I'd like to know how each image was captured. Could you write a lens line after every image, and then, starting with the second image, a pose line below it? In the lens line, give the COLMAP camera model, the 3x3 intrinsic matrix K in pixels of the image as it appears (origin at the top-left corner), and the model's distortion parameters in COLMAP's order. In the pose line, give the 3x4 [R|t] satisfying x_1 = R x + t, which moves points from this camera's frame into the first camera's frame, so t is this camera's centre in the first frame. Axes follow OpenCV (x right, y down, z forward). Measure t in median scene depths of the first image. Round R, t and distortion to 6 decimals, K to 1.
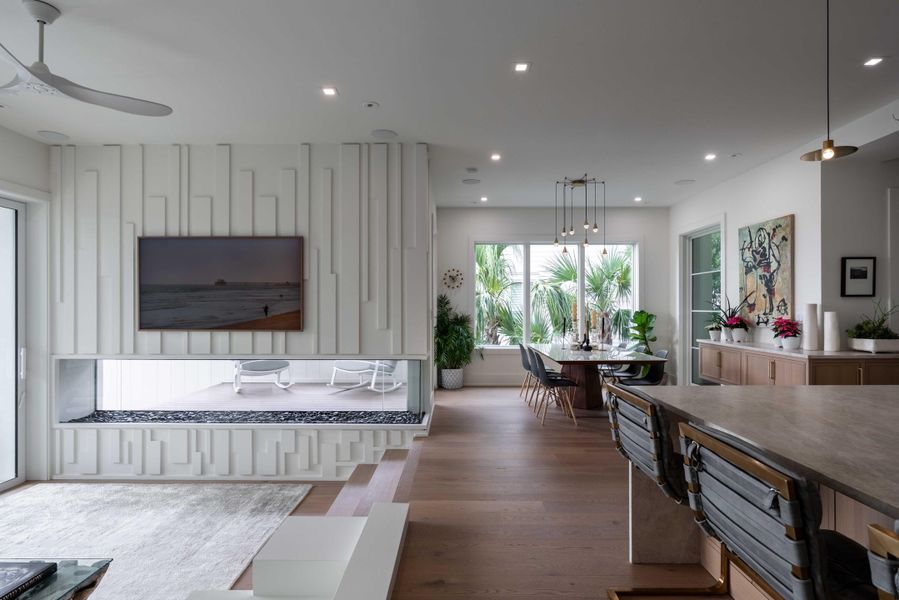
lens RADIAL K [[479.5, 0, 451.8], [0, 479.5, 306.1], [0, 0, 1]] dist [0.002146, 0.000618]
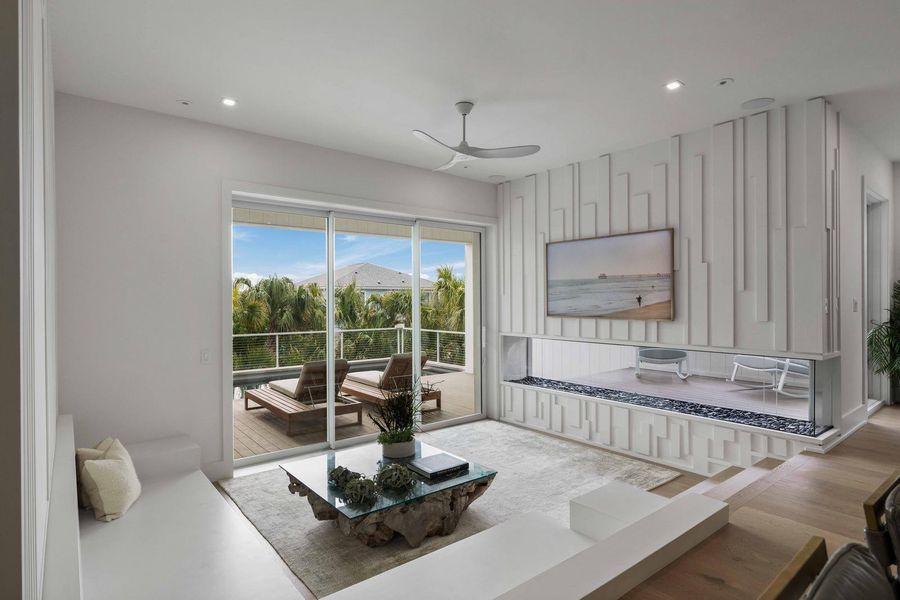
lens RADIAL K [[482.5, 0, 450.0], [0, 482.5, 300.0], [0, 0, 1]] dist [-0.000331, 0.000147]
pose [[0.634899, -0.001845, -0.772593, 0.178781], [0.006931, 0.999971, 0.003308, 0.000997], [0.772564, -0.007455, 0.634893, -0.016099]]
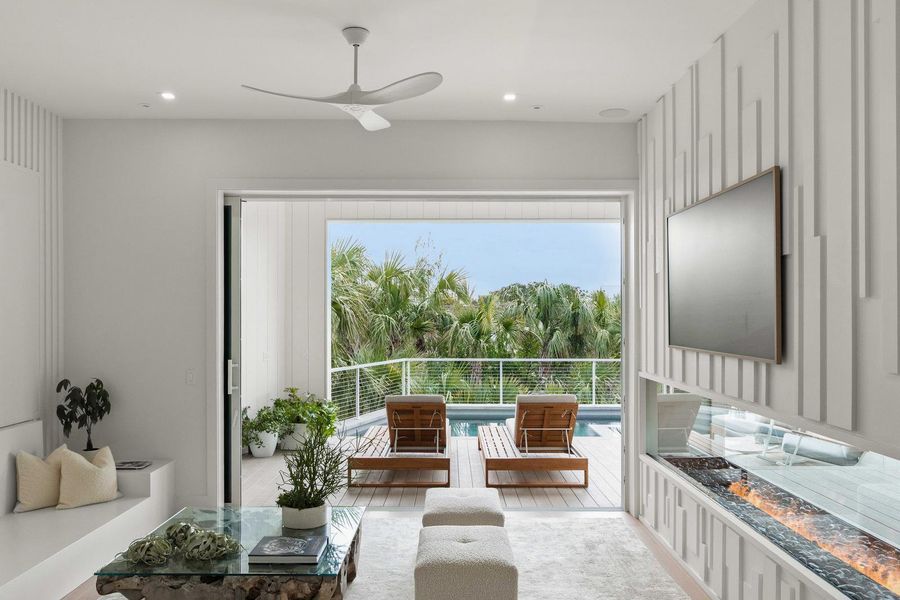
lens RADIAL K [[680.8, 0, 449.5], [0, 680.8, 317.1], [0, 0, 1]] dist [-0.003196, 0.002305]
pose [[0.016796, 0.003263, -0.999854, 0.363257], [0.003162, 0.999990, 0.003317, 0.001133], [0.999854, -0.003217, 0.016785, 0.656497]]
